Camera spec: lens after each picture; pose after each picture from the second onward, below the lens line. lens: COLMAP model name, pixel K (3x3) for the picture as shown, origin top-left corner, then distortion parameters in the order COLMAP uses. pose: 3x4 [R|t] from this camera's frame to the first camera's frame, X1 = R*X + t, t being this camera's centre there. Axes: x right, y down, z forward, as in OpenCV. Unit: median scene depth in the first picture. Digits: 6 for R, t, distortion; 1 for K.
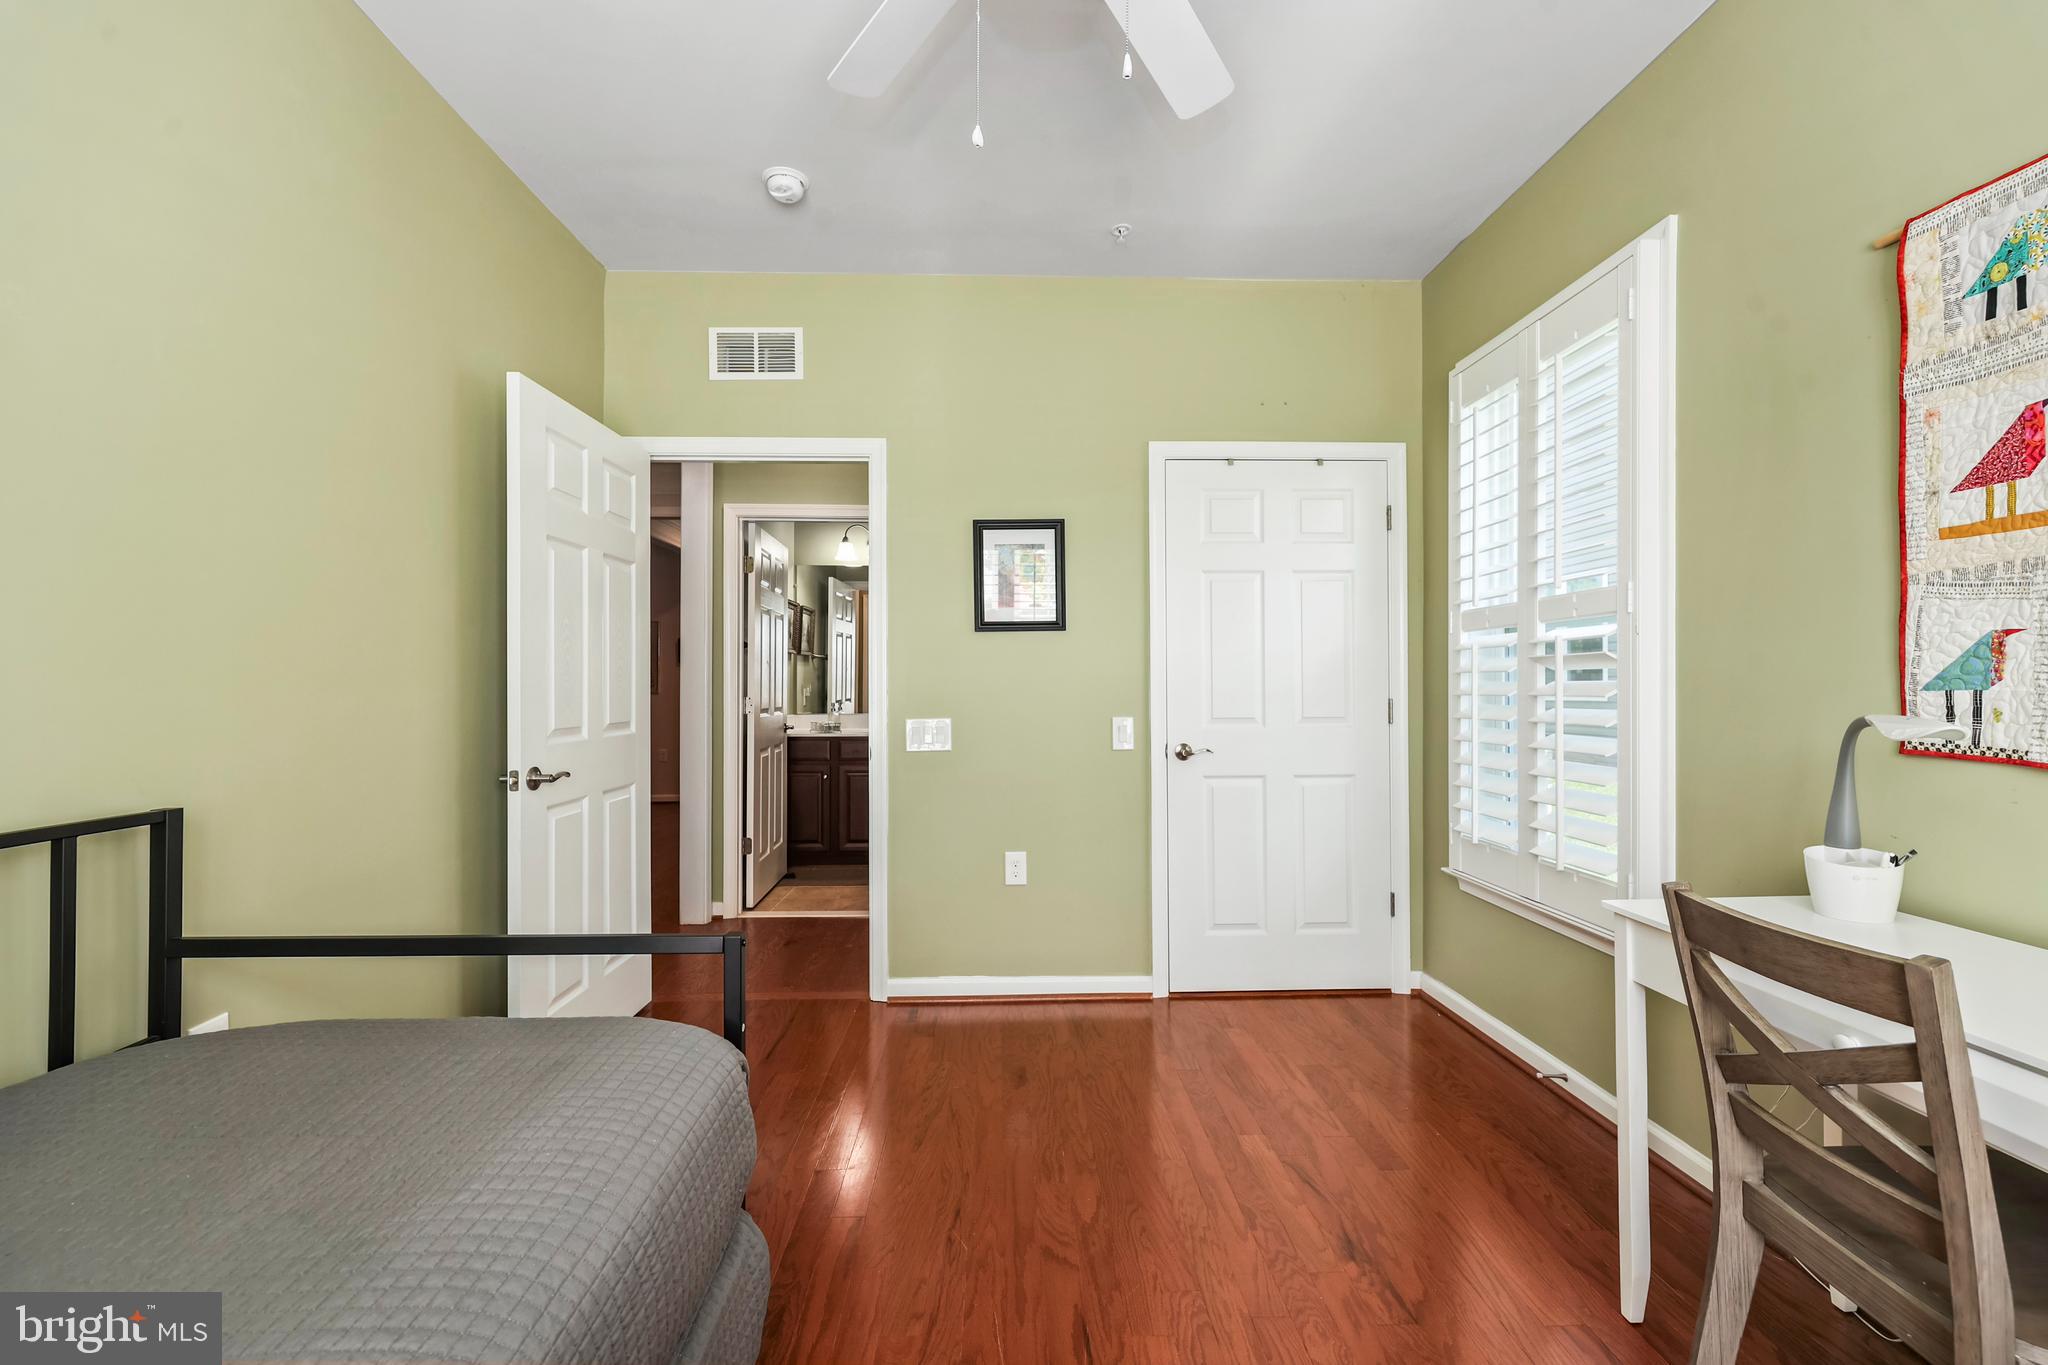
lens RADIAL K [[831.2, 0, 1026.9], [0, 831.2, 689.1], [0, 0, 1]] dist [0.000356, 0.000156]
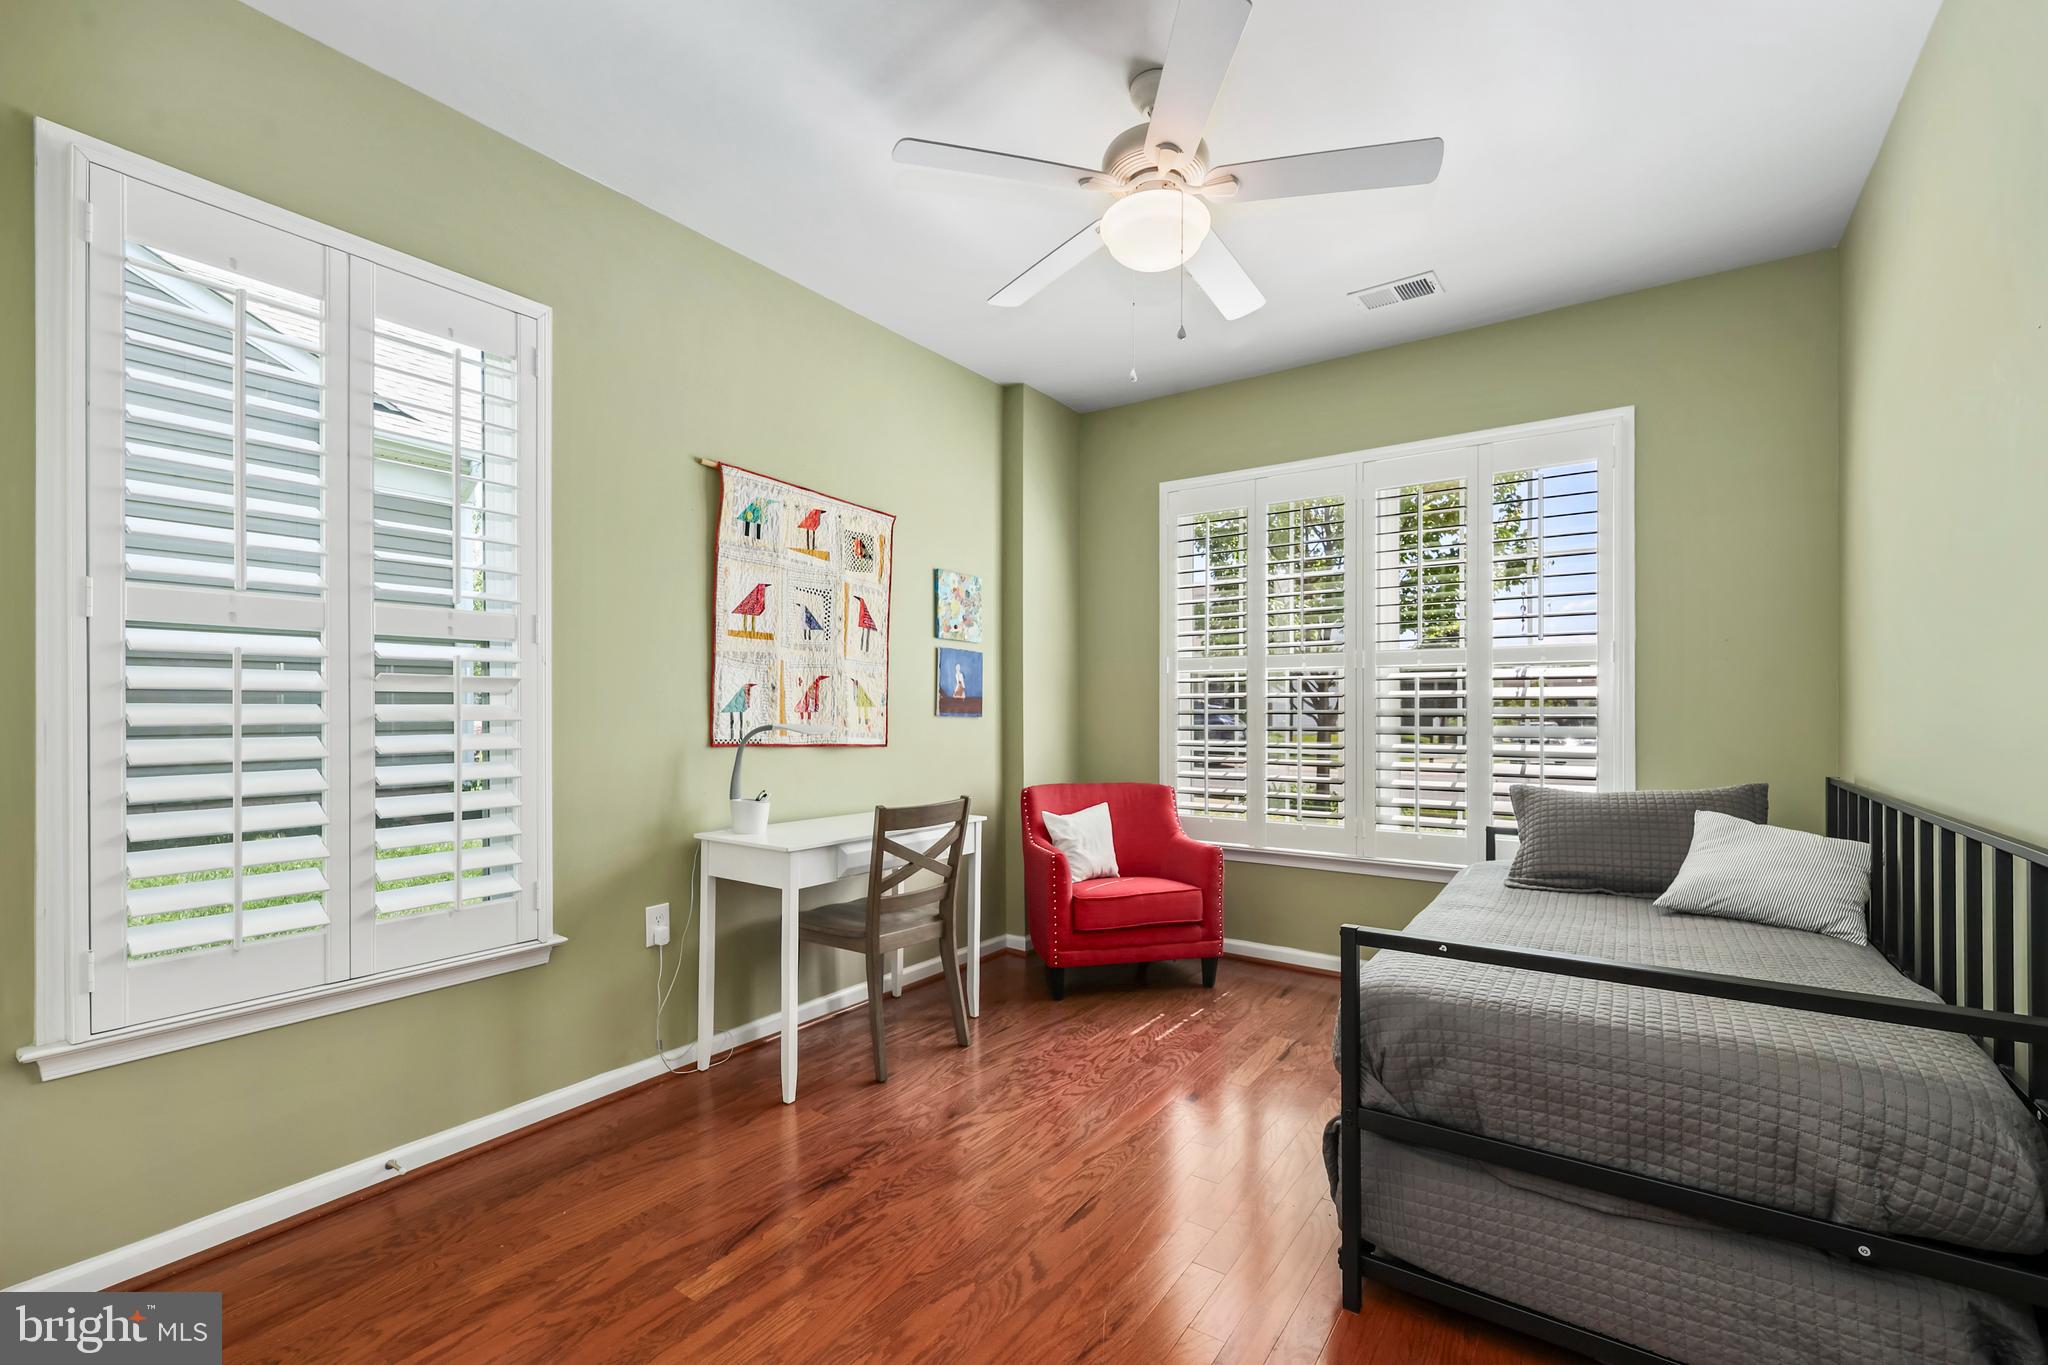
lens RADIAL K [[868.1, 0, 1025.3], [0, 868.1, 718.0], [0, 0, 1]] dist [0.003966, 0.000278]
pose [[-0.784280, -0.007808, 0.620358, -0.756103], [0.005241, 0.999802, 0.019211, -0.020927], [-0.620385, 0.018318, -0.784084, 2.261771]]
